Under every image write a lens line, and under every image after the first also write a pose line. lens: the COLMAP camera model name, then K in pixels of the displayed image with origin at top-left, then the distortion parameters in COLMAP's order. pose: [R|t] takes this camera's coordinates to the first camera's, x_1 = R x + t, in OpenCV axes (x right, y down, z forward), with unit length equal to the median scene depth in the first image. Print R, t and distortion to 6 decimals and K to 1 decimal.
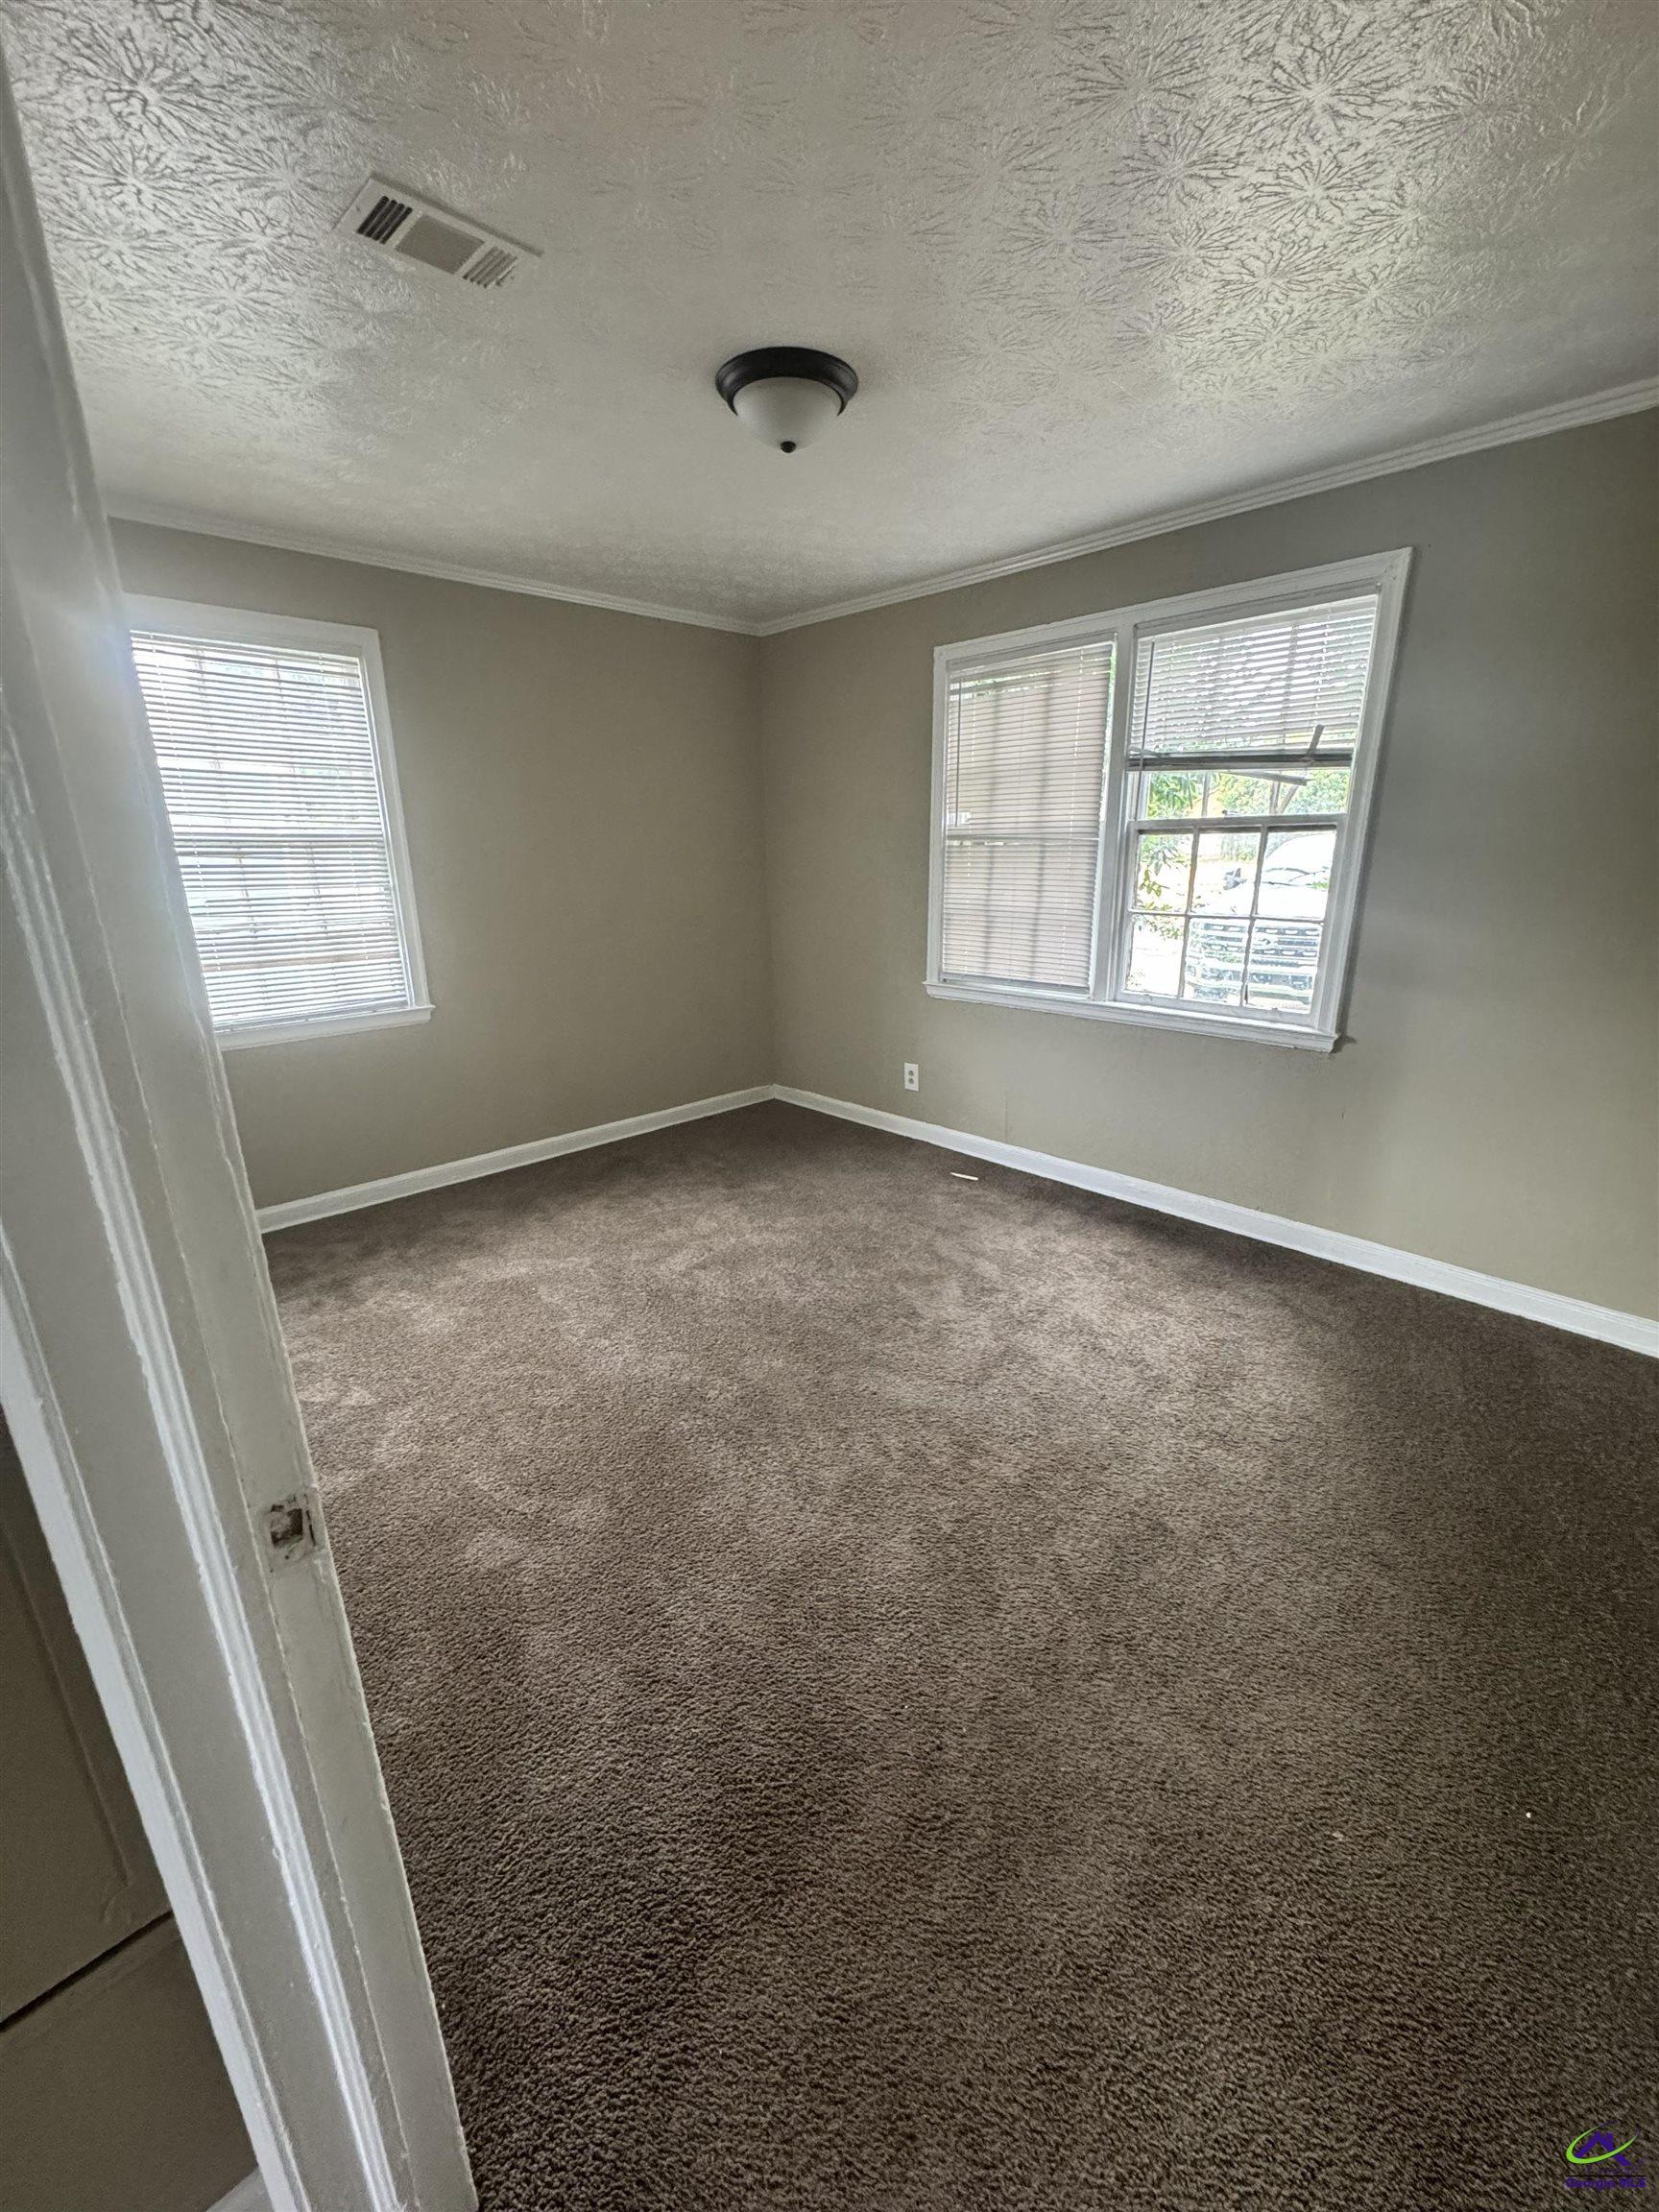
lens RADIAL K [[883.6, 0, 839.6], [0, 883.6, 1098.6], [0, 0, 1]] dist [0.000502, 0.000240]
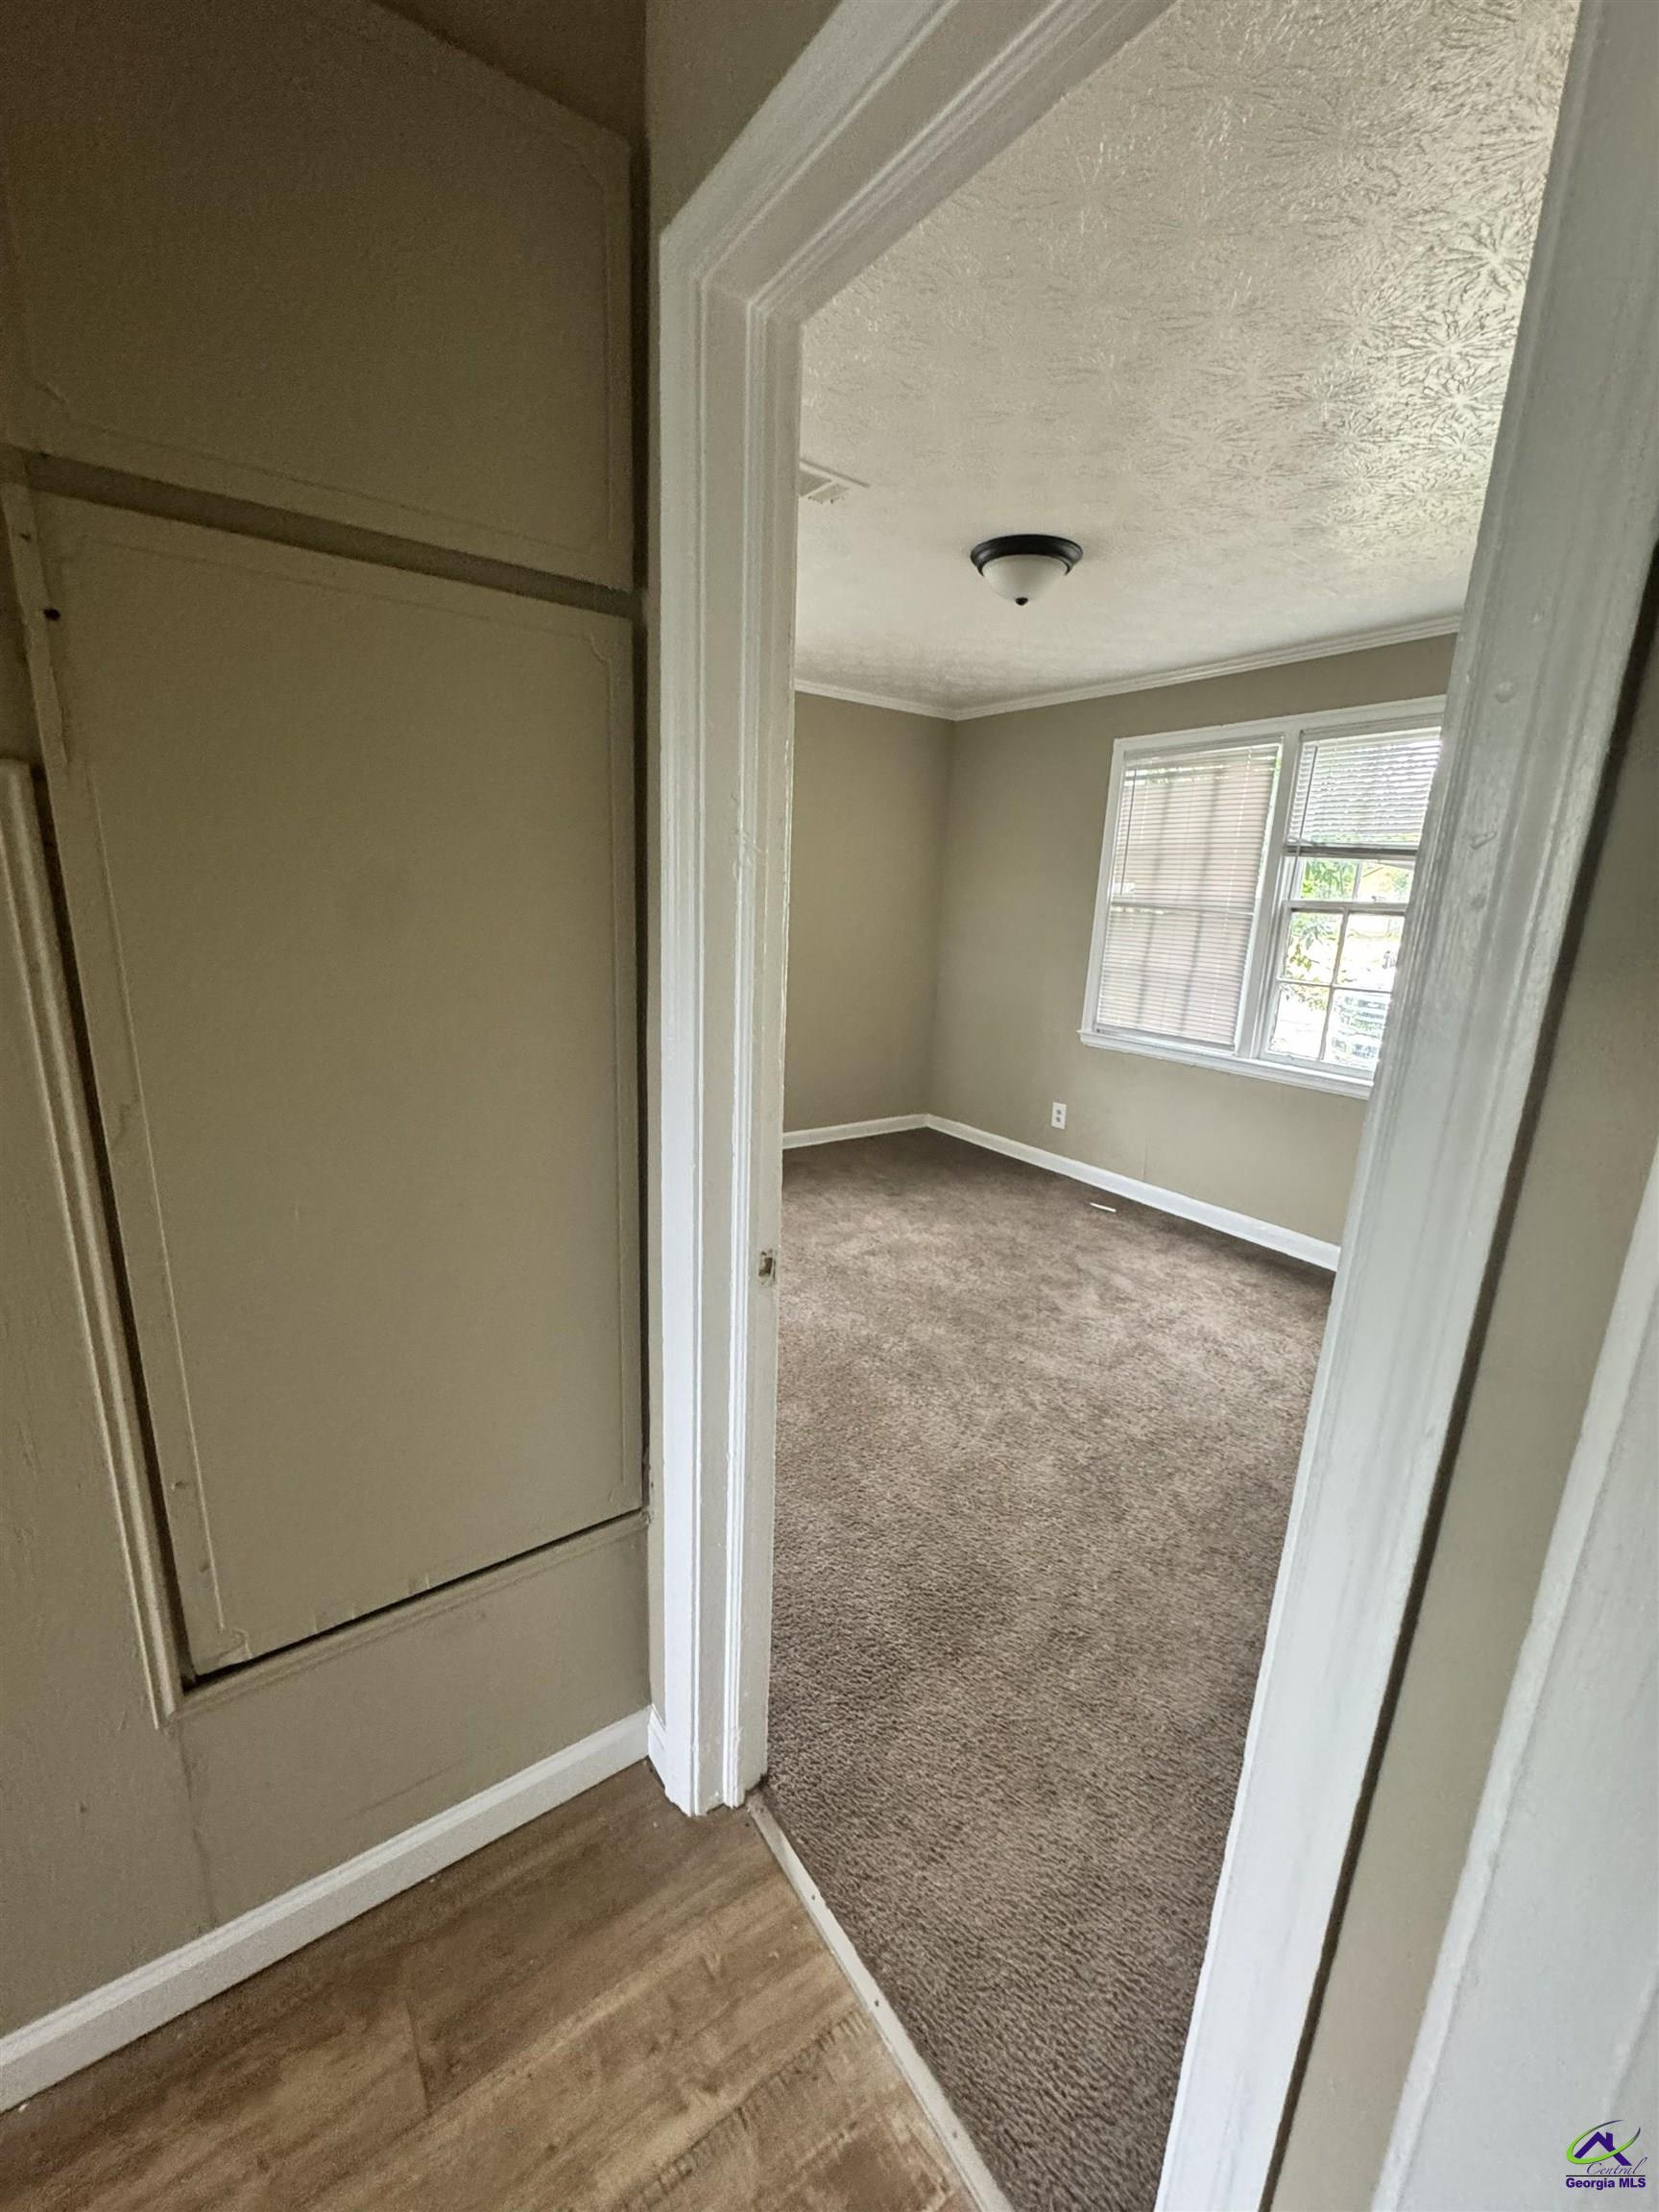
lens RADIAL K [[883.6, 0, 839.6], [0, 883.6, 1098.6], [0, 0, 1]] dist [0.000502, 0.000240]
pose [[0.986469, 0.087746, -0.138488, -0.052137], [-0.095031, 0.994369, -0.046889, 0.044200], [0.133594, 0.059415, 0.989253, -0.175586]]
